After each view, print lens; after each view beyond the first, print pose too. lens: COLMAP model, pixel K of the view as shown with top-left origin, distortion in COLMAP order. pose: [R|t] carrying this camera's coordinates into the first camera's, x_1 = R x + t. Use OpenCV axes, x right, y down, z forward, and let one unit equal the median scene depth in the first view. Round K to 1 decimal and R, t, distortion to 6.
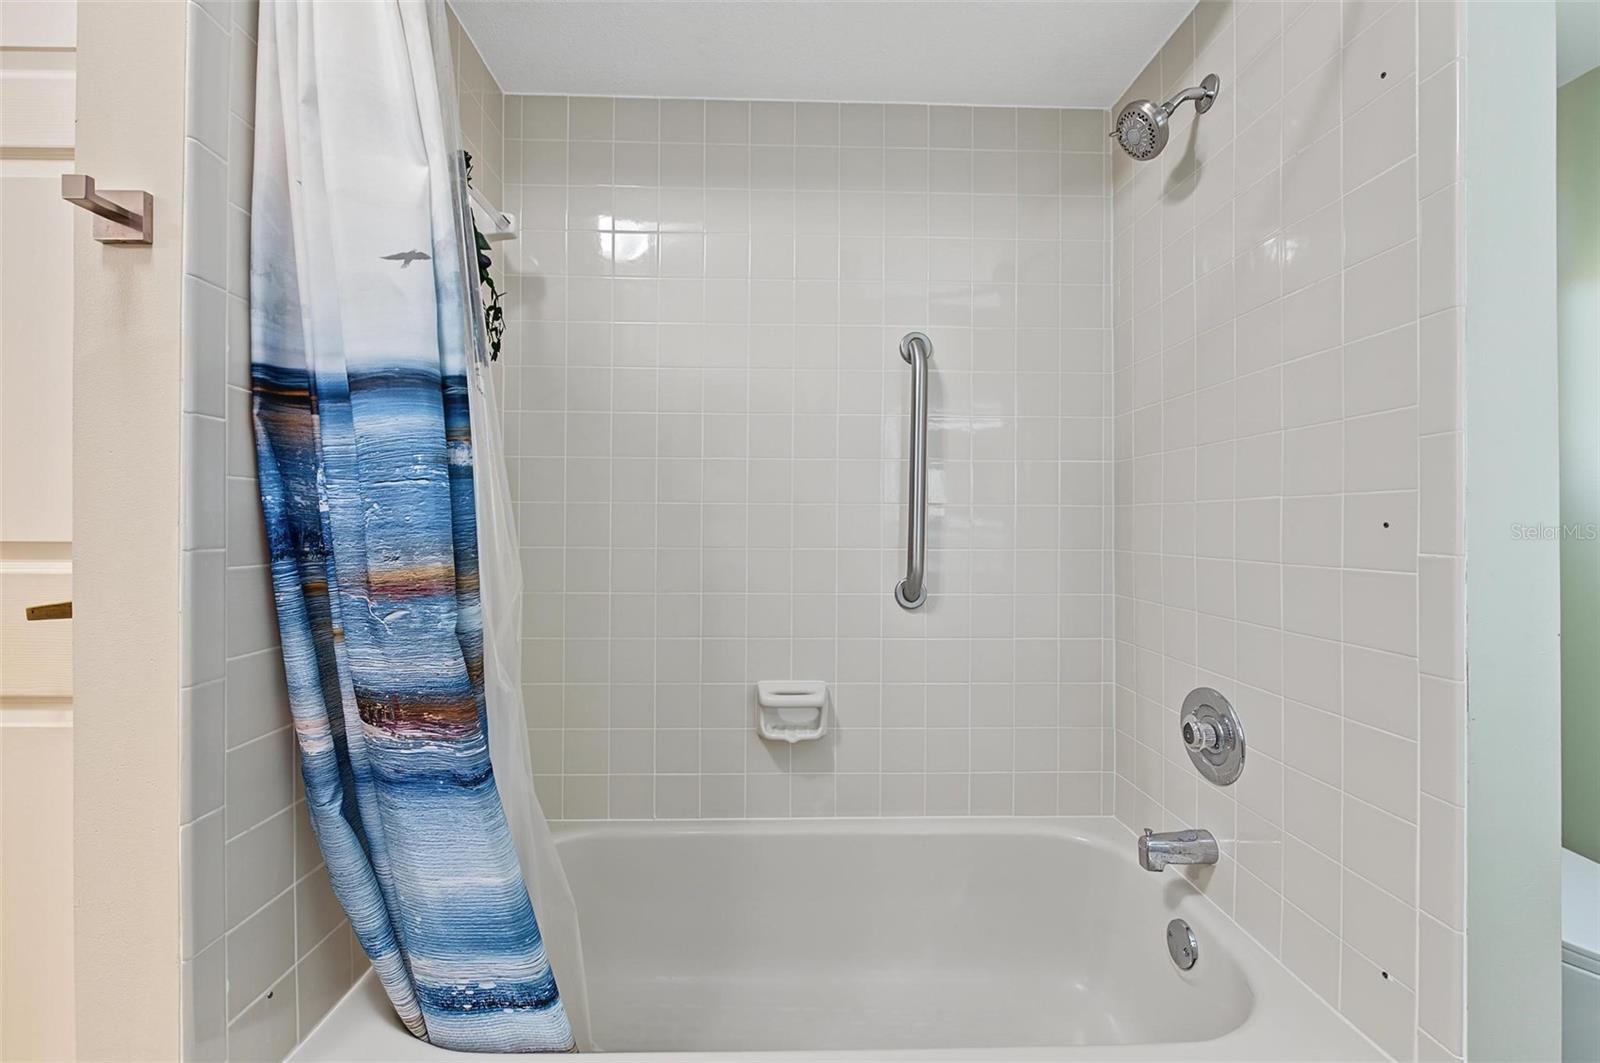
lens RADIAL K [[671.3, 0, 800.0], [0, 671.3, 531.5], [0, 0, 1]] dist [-0.000486, -0.000132]
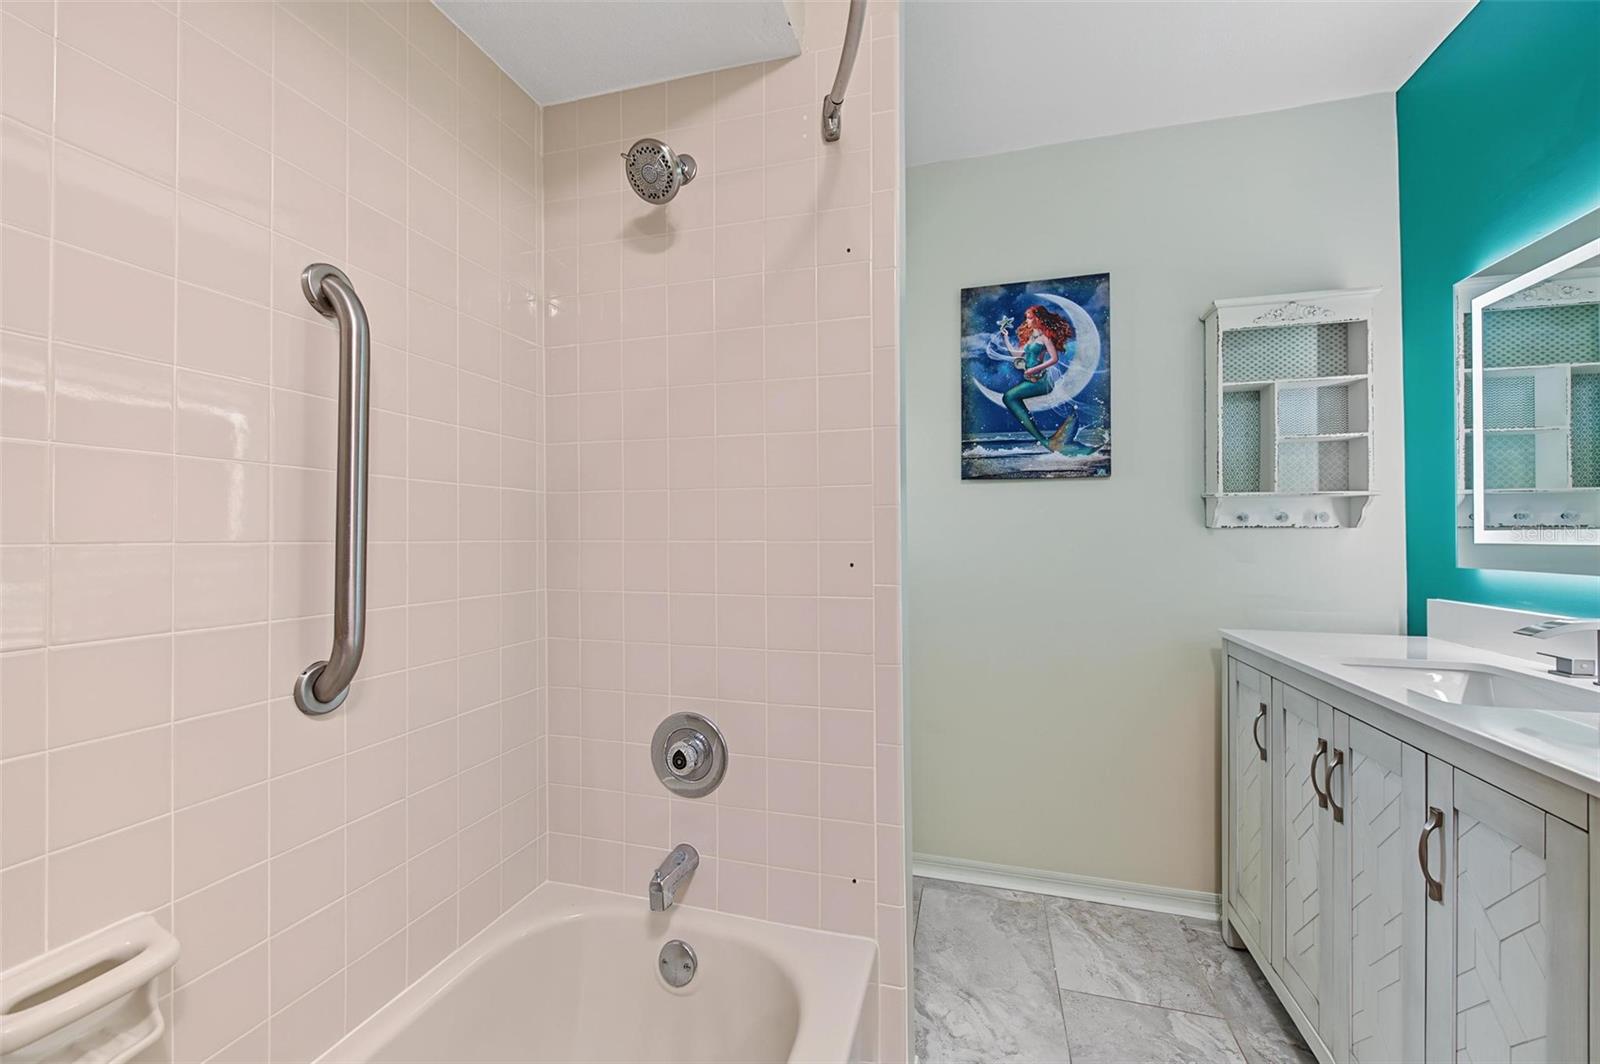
lens RADIAL K [[639.0, 0, 800.0], [0, 639.0, 532.0], [0, 0, 1]] dist [0.025829, 0.000017]
pose [[0.295454, 0.001697, 0.955355, -0.324902], [0.007622, 0.999962, -0.004133, -0.052119], [-0.955326, 0.008503, 0.295430, 0.485280]]
